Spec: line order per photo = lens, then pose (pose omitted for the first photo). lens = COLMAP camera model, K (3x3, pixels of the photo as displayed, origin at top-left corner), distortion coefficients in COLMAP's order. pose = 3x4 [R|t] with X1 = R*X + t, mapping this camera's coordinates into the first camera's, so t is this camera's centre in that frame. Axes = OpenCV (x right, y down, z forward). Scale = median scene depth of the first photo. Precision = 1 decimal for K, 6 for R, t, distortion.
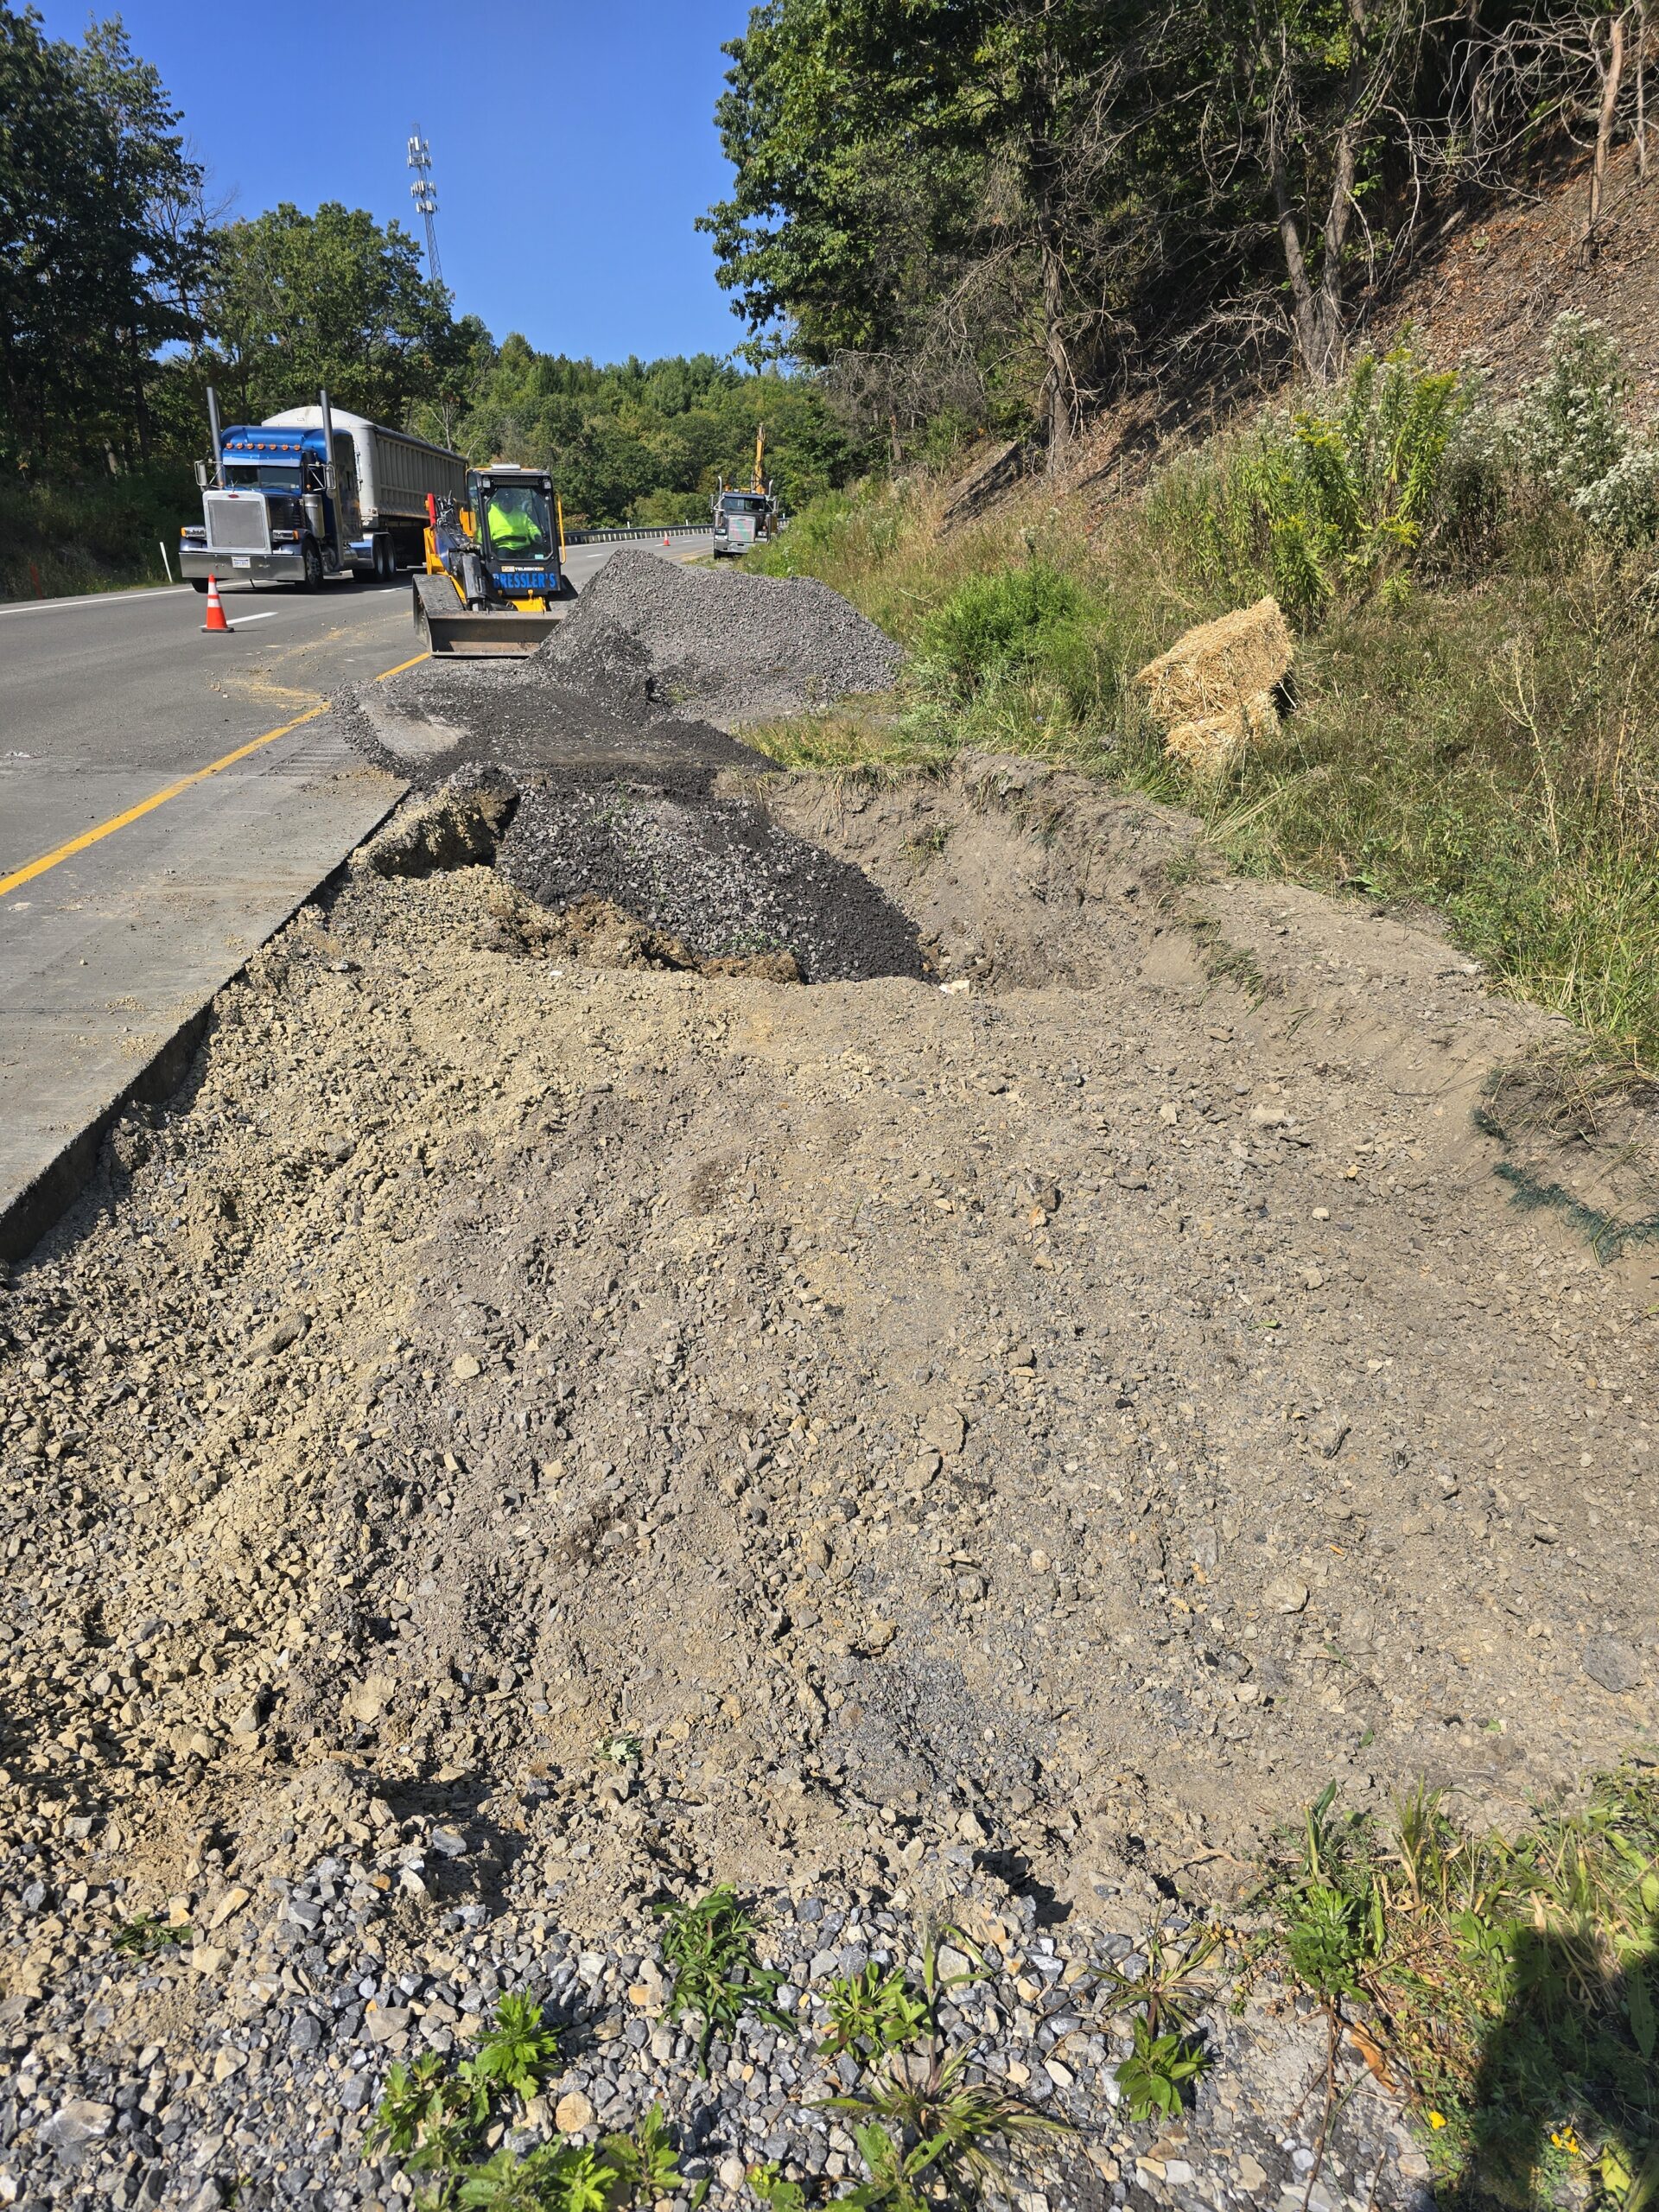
lens RADIAL K [[1539.5, 0, 790.7], [0, 1539.5, 1132.6], [0, 0, 1]] dist [0.035218, -0.037052]
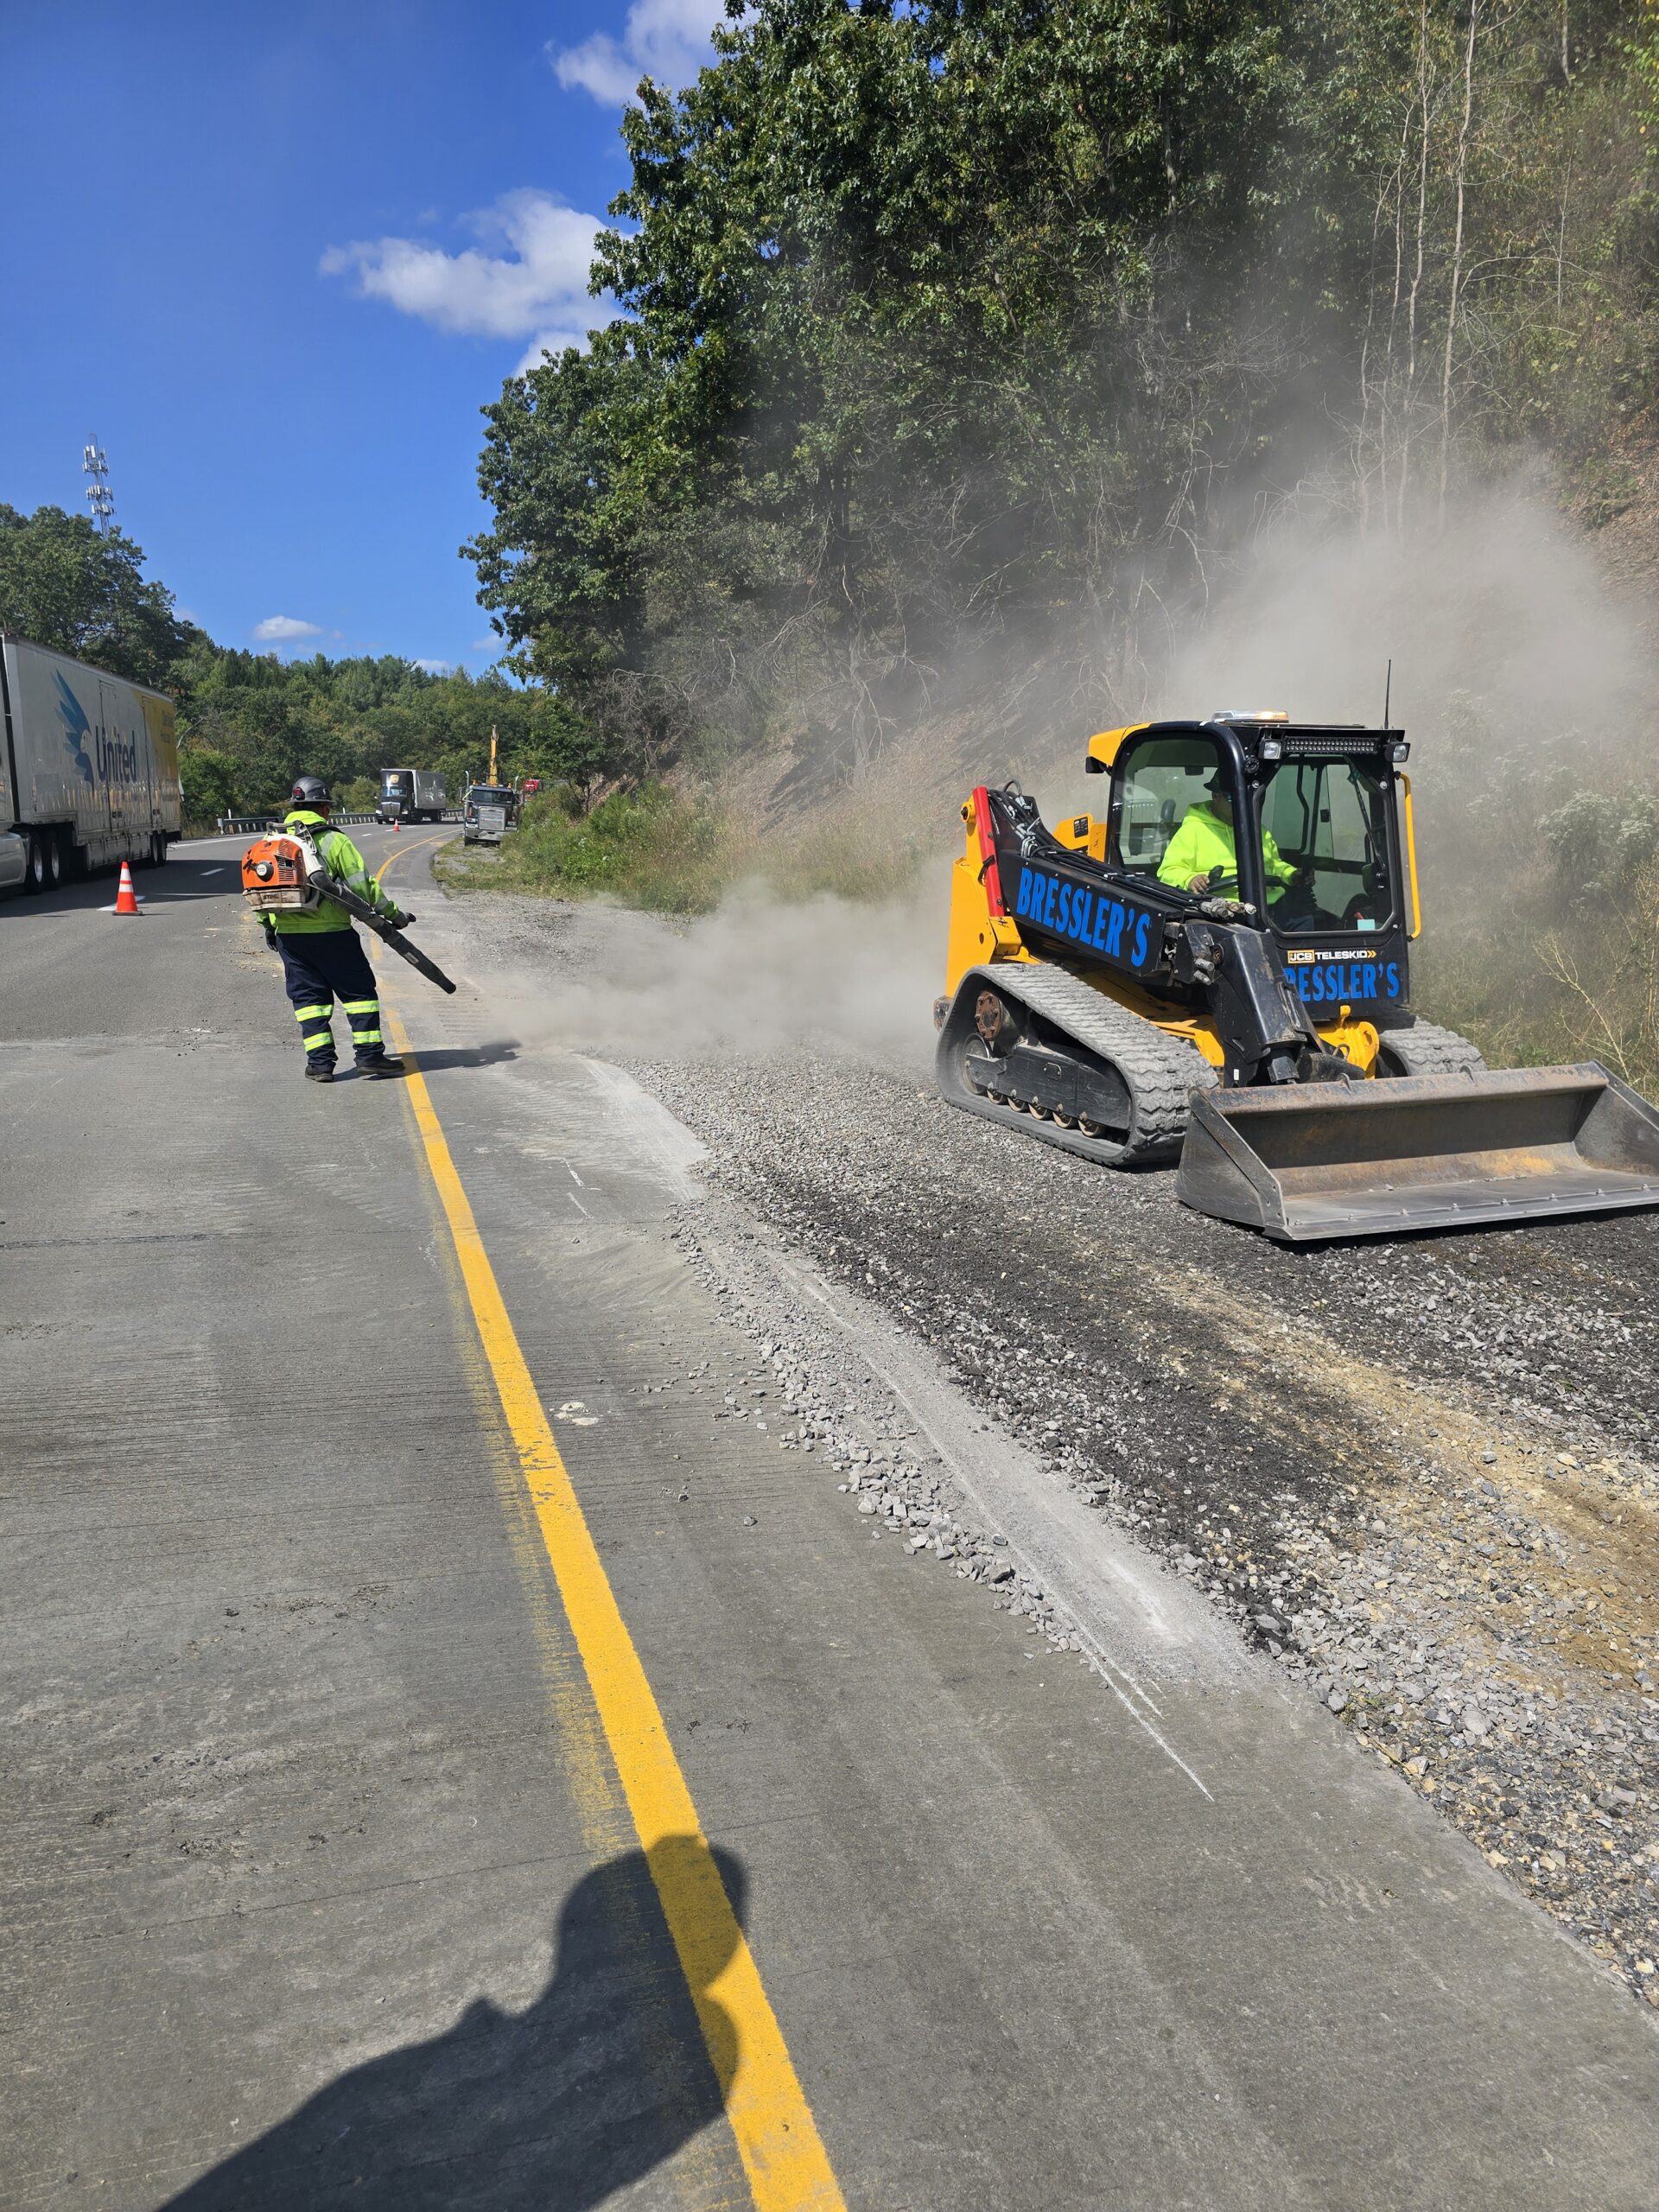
lens RADIAL K [[1539.5, 0, 806.3], [0, 1539.5, 1130.6], [0, 0, 1]] dist [0.035218, -0.037052]
pose [[0.975904, -0.026264, 0.216615, -0.181367], [0.062898, 0.984452, -0.164009, 0.018169], [-0.208939, 0.173682, 0.962382, -0.069793]]
